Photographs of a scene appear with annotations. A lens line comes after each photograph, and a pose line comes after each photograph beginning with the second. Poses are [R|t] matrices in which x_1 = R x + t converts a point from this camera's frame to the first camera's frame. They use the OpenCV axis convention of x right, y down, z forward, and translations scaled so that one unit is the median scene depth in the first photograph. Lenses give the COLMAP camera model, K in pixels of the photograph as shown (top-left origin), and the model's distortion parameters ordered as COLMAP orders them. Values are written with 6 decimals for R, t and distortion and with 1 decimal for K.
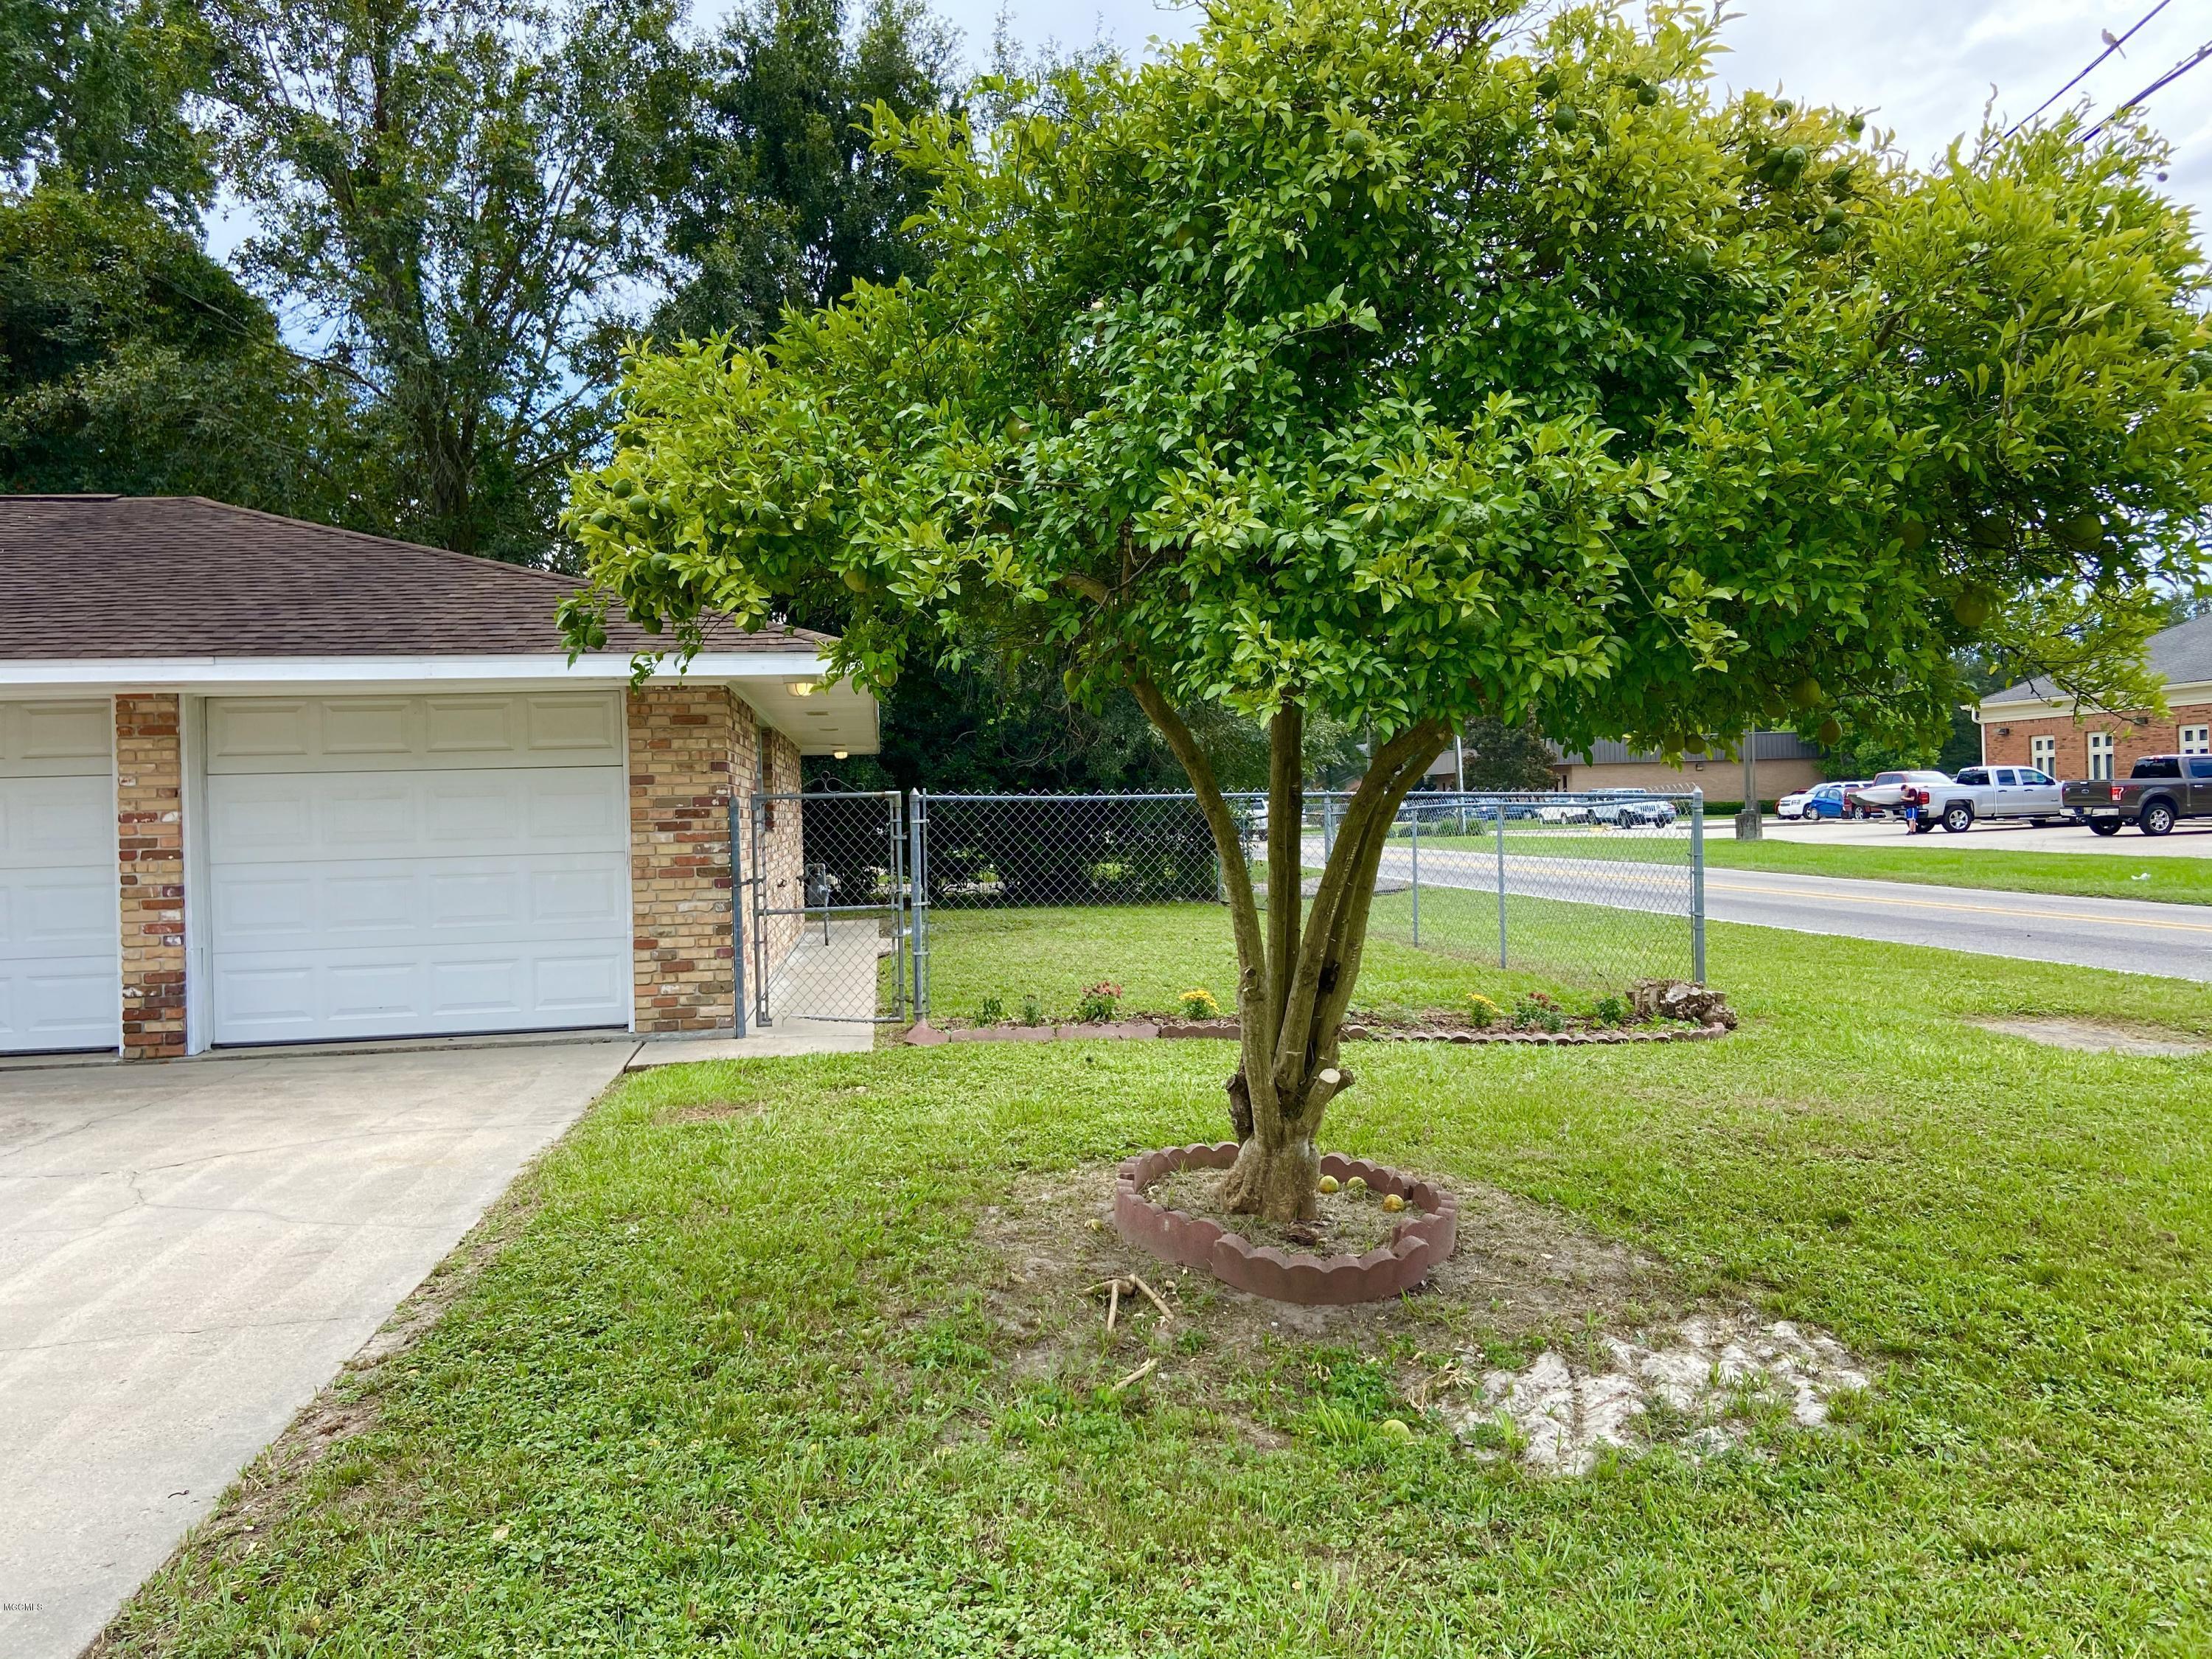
lens RADIAL K [[1650.6, 0, 1105.8], [0, 1650.6, 797.0], [0, 0, 1]] dist [0.121728, -0.152601]
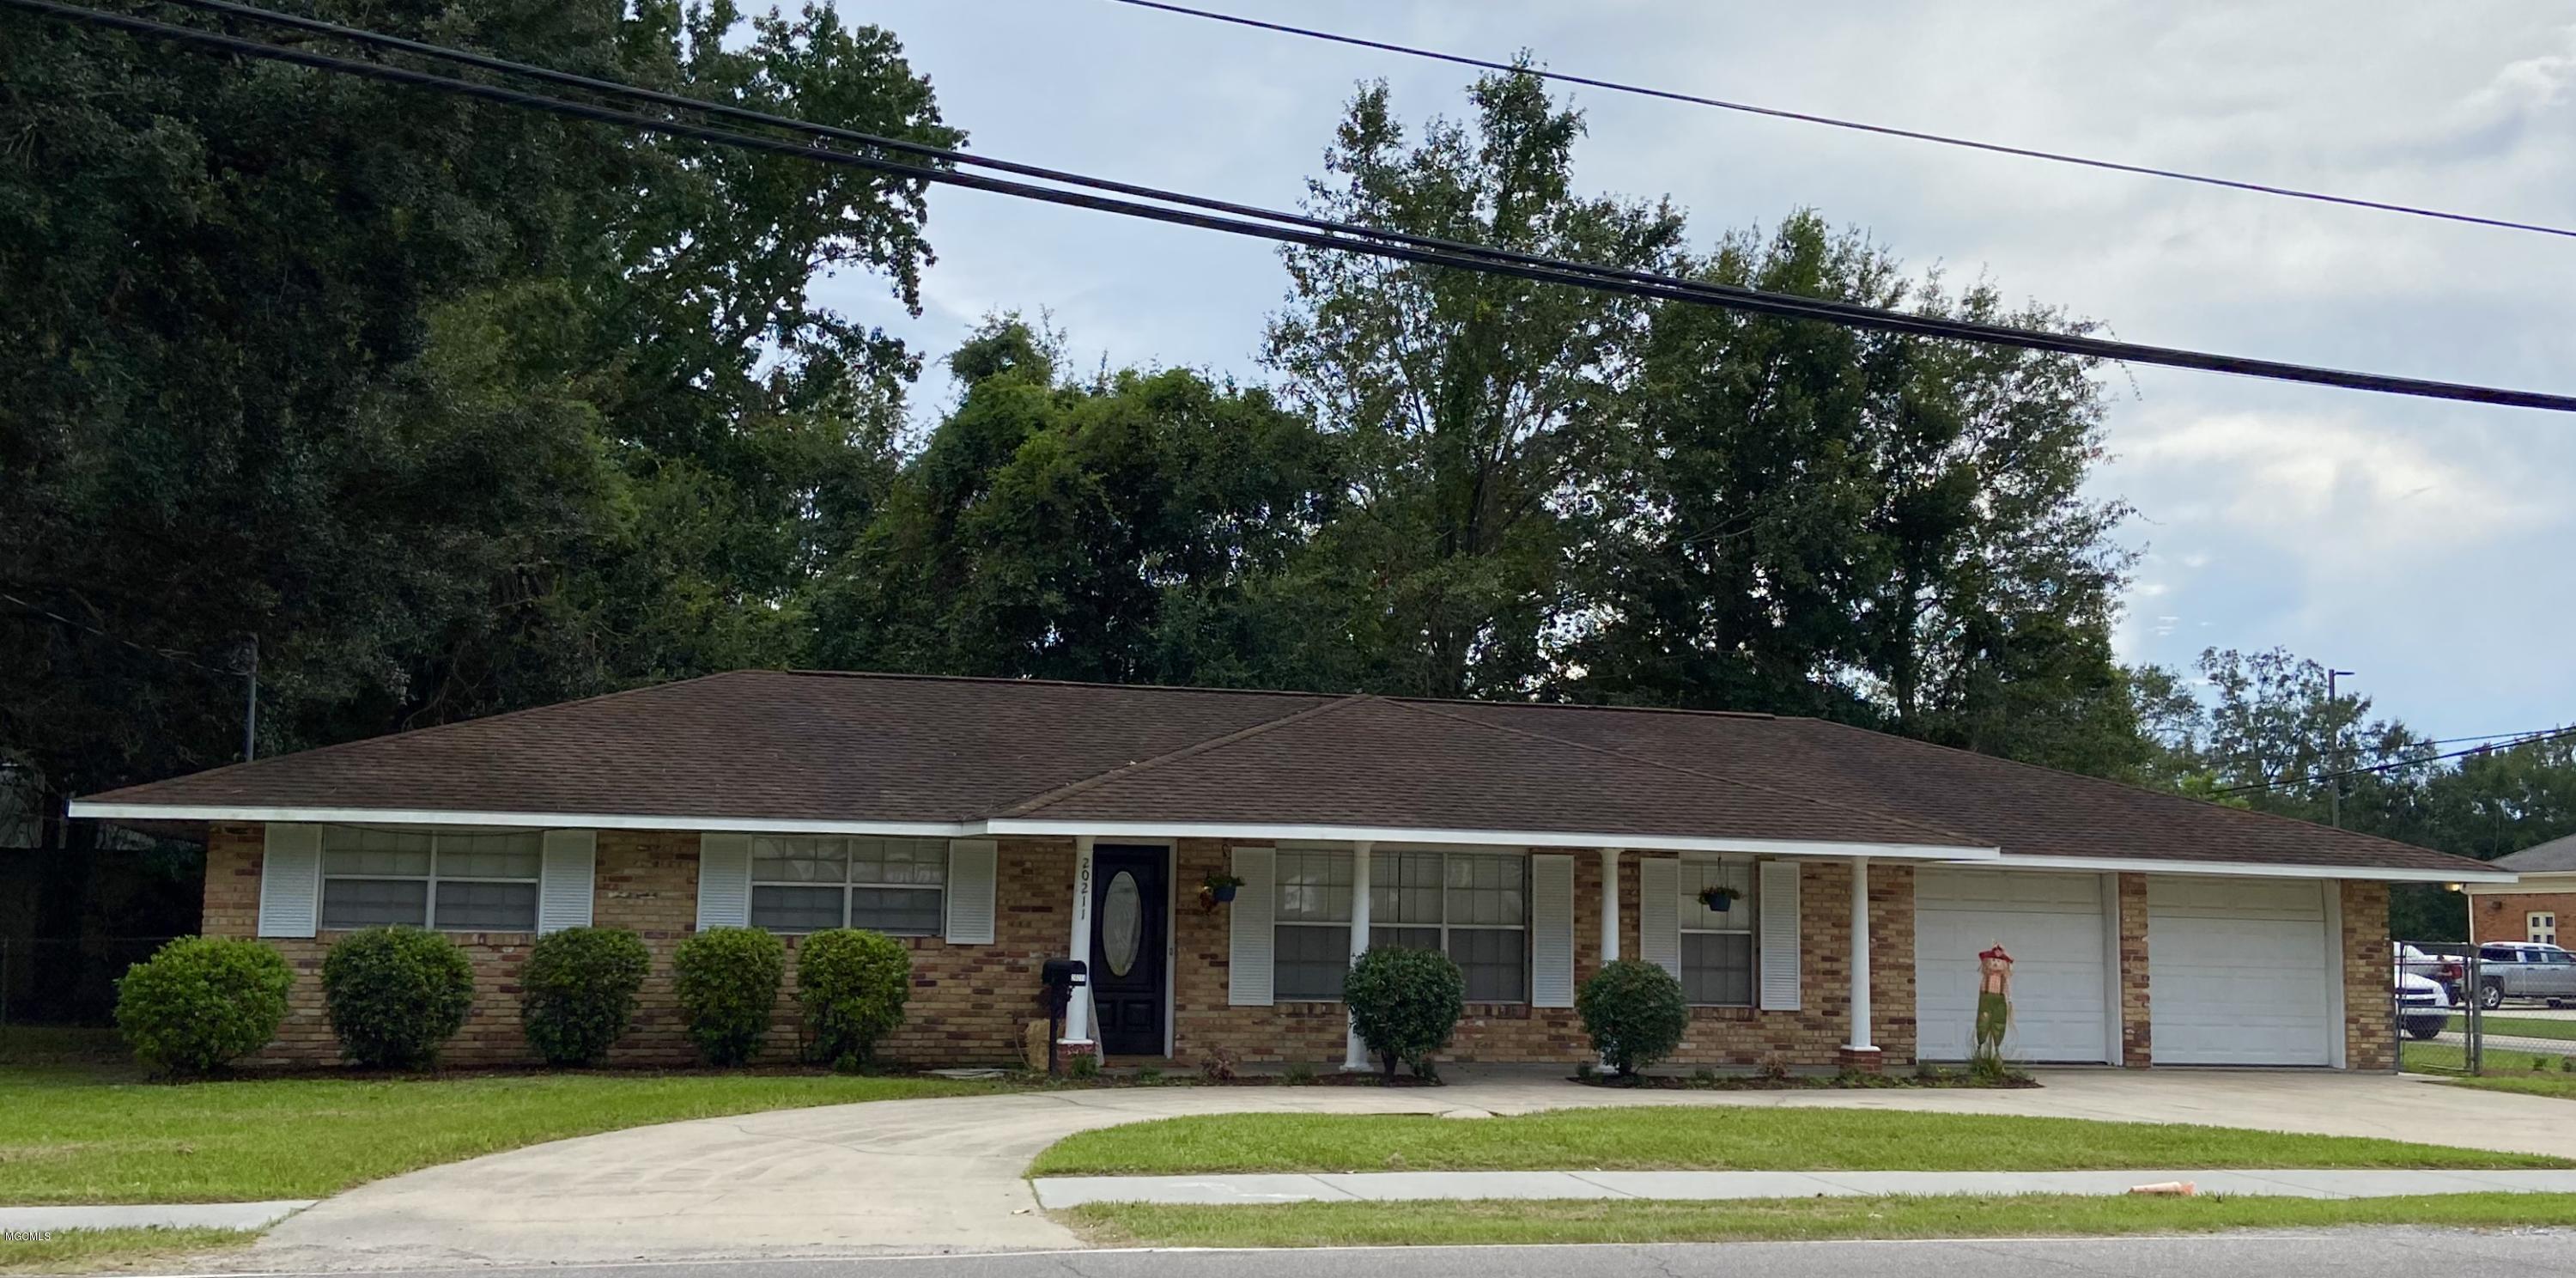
lens RADIAL K [[2501.2, 0, 1337.3], [0, 2501.2, 650.4], [0, 0, 1]] dist [0.097123, -0.024058]
pose [[0.983911, 0.063516, 0.166990, -1.938103], [-0.045065, 0.992680, -0.112051, 0.049486], [-0.172885, 0.102723, 0.979571, -1.654993]]
